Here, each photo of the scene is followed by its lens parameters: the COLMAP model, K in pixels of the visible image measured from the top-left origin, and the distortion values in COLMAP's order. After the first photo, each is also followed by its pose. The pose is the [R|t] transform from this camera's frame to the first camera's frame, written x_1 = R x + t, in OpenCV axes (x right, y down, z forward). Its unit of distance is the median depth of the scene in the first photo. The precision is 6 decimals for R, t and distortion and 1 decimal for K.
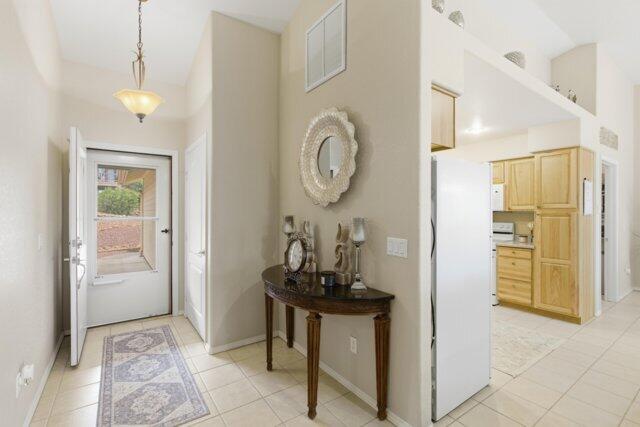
lens RADIAL K [[291.7, 0, 321.3], [0, 291.7, 211.7], [0, 0, 1]] dist [-0.003265, -0.000492]
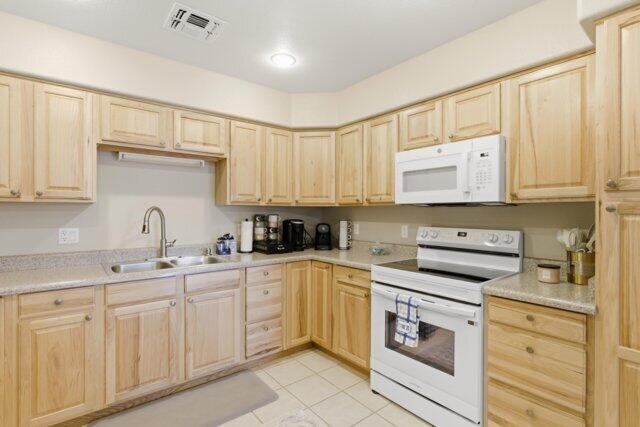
lens RADIAL K [[317.8, 0, 319.8], [0, 317.8, 214.1], [0, 0, 1]] dist [0.001937, 0.000720]
pose [[0.996776, -0.000558, 0.080235, 0.383276], [-0.000082, 0.999968, 0.007976, 0.011666], [-0.080237, -0.007957, 0.996744, 0.650451]]
